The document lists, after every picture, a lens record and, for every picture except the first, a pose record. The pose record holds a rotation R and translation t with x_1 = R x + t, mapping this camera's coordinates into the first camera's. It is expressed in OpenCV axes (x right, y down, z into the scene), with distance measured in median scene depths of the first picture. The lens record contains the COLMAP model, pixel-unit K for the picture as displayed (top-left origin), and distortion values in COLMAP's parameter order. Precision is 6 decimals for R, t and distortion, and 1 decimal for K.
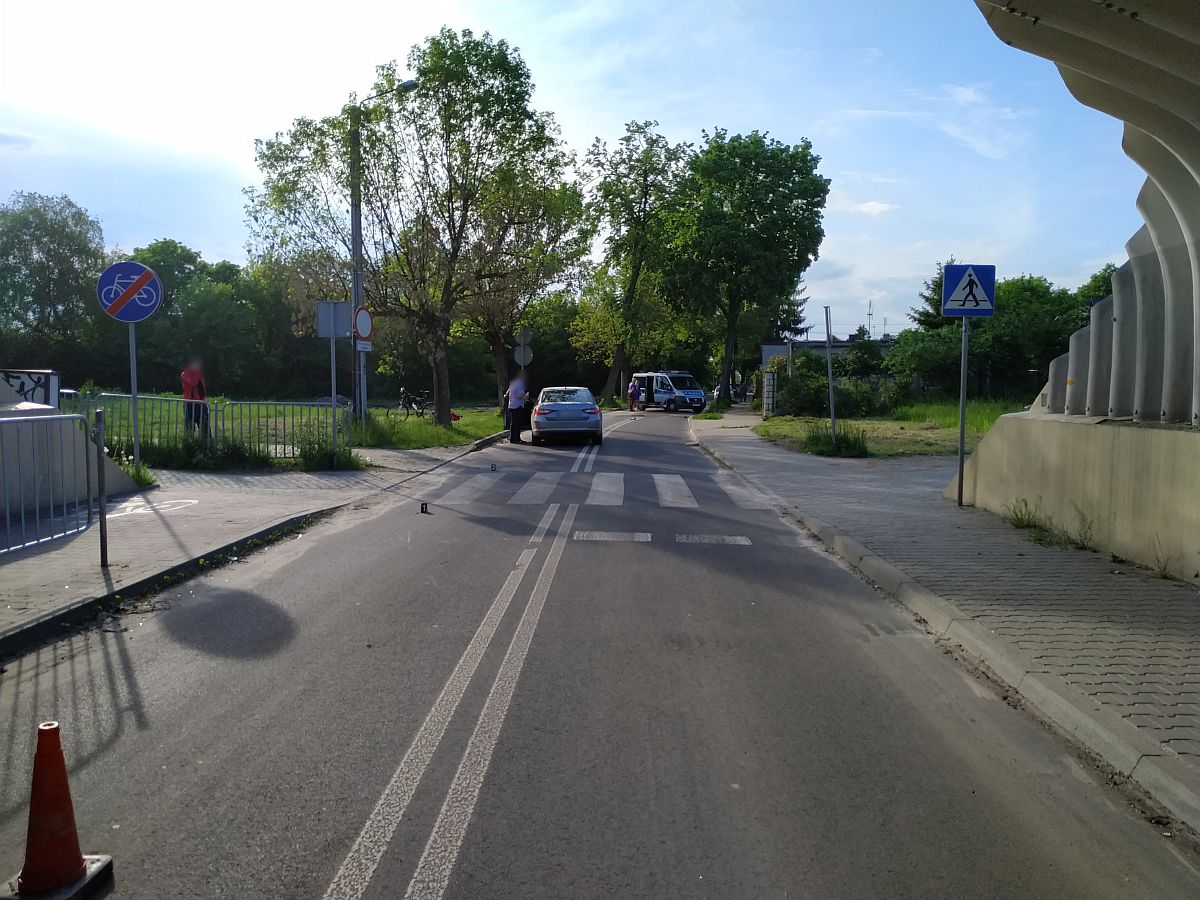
lens RADIAL K [[869.4, 0, 628.1], [0, 869.4, 531.3], [0, 0, 1]] dist [-0.011239, -0.000735]
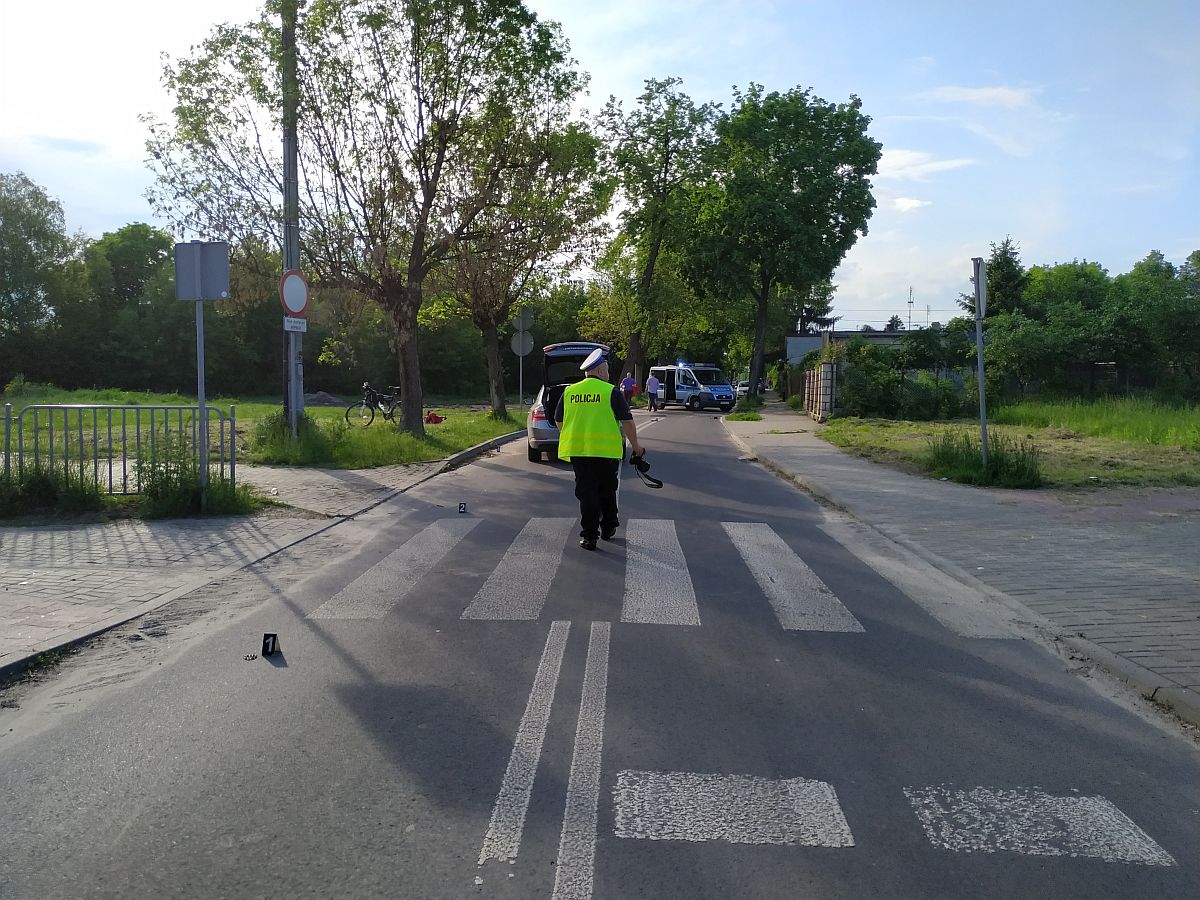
lens RADIAL K [[869.4, 0, 600.8], [0, 869.4, 449.9], [0, 0, 1]] dist [-0.011239, -0.000735]
pose [[0.999349, 0.001429, -0.036050, -0.014521], [-0.004581, 0.996154, -0.087497, -0.027172], [0.035786, 0.087605, 0.995512, 0.168167]]
